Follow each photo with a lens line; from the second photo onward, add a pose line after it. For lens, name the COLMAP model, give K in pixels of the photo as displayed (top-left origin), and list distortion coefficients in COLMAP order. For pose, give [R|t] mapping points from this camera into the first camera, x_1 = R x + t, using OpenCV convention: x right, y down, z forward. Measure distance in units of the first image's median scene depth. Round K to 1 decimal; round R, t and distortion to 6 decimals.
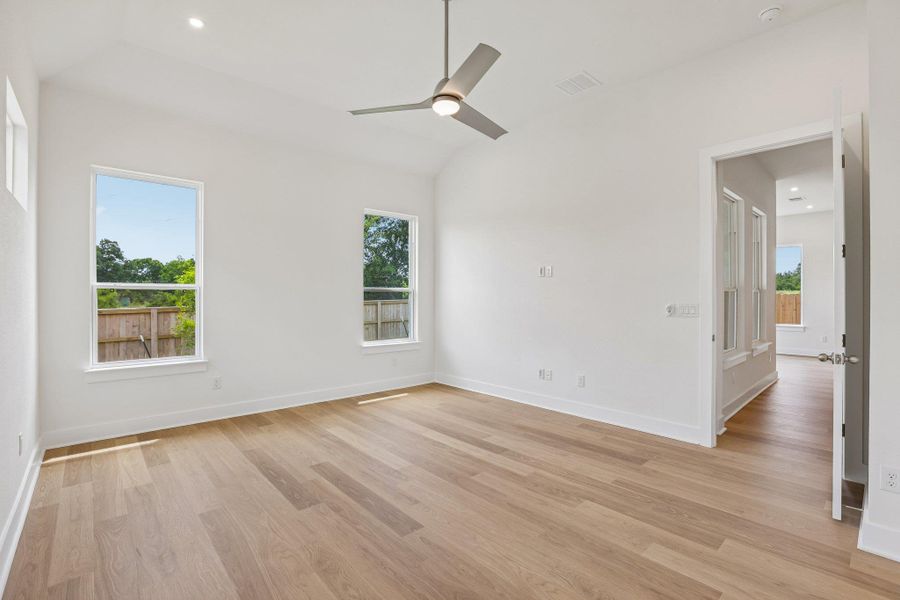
lens RADIAL K [[405.5, 0, 452.2], [0, 405.5, 297.1], [0, 0, 1]] dist [-0.040275, 0.005875]
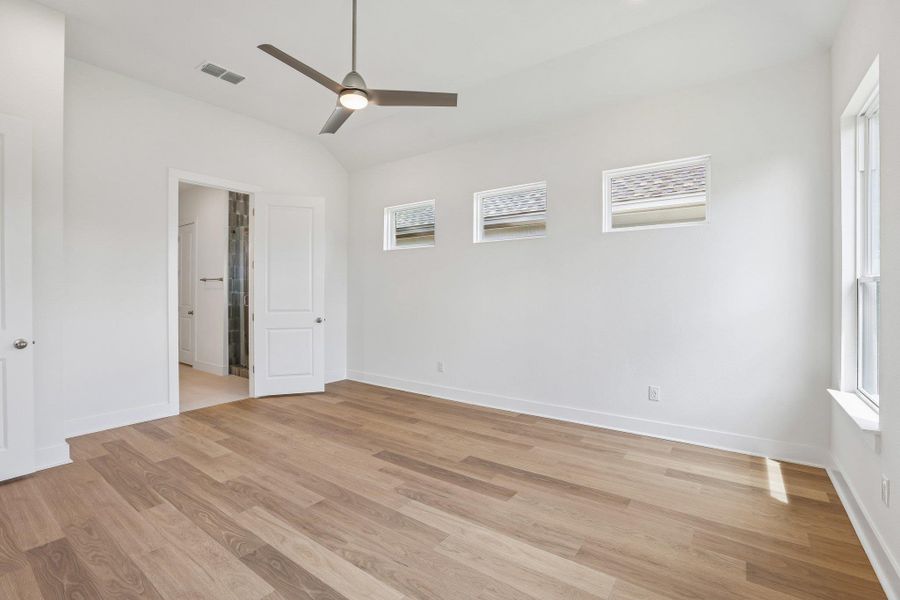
lens RADIAL K [[405.5, 0, 453.6], [0, 405.5, 298.6], [0, 0, 1]] dist [-0.040275, 0.005875]
pose [[-0.978809, 0.001437, -0.204769, -0.046329], [-0.002138, 0.999849, 0.017238, -0.004048], [0.204763, 0.017310, -0.978659, 1.729612]]
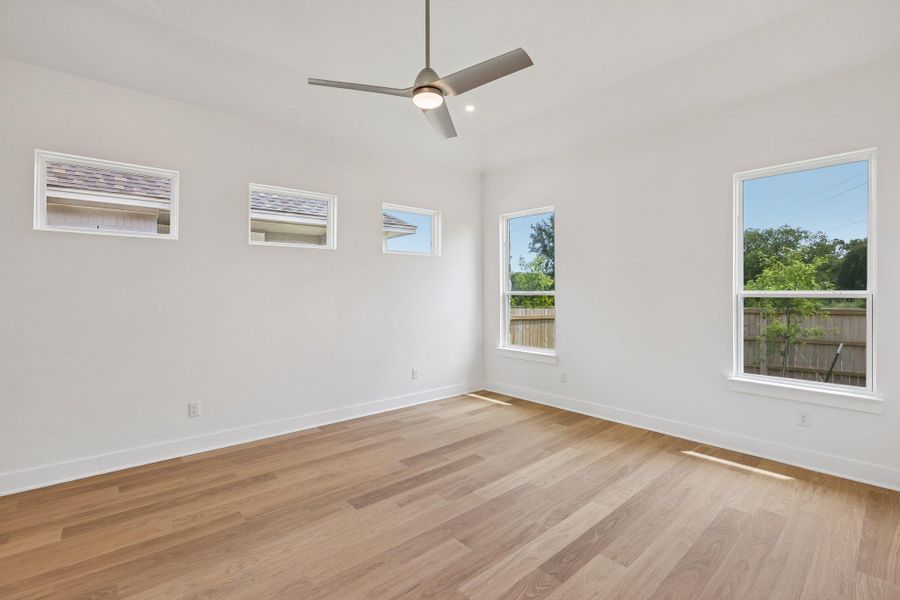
lens RADIAL K [[405.5, 0, 452.3], [0, 405.5, 292.8], [0, 0, 1]] dist [-0.040275, 0.005875]
pose [[-0.013949, -0.000357, -0.999903, 0.759950], [-0.002136, 0.999998, -0.000327, -0.034329], [0.999900, 0.002131, -0.013950, 0.912958]]
